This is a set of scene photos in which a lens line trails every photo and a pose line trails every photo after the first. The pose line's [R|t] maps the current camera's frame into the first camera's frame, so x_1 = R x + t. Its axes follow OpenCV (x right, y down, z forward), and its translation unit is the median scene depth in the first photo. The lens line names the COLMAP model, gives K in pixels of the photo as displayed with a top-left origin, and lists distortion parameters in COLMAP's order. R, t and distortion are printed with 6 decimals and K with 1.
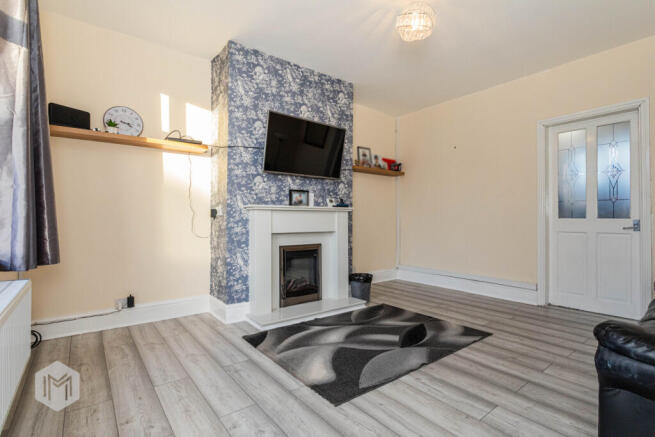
lens RADIAL K [[322.5, 0, 327.3], [0, 322.5, 217.4], [0, 0, 1]] dist [-0.023042, 0.000437]
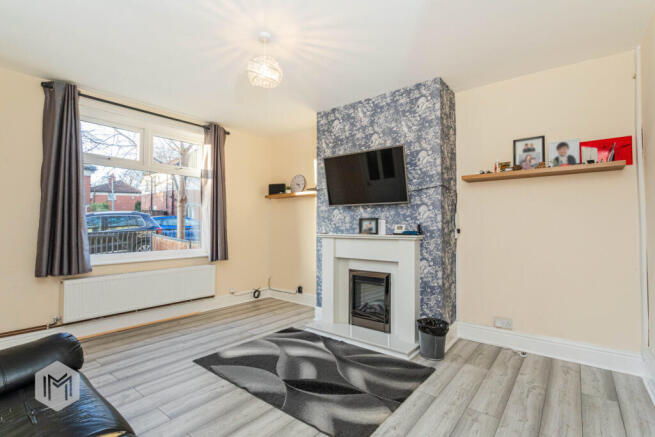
lens RADIAL K [[322.5, 0, 327.4], [0, 322.5, 219.9], [0, 0, 1]] dist [-0.023042, 0.000437]
pose [[0.206528, -0.018014, -0.978275, 0.936154], [0.006831, 0.999833, -0.016969, -0.065313], [0.978417, -0.003178, 0.206617, 0.680400]]
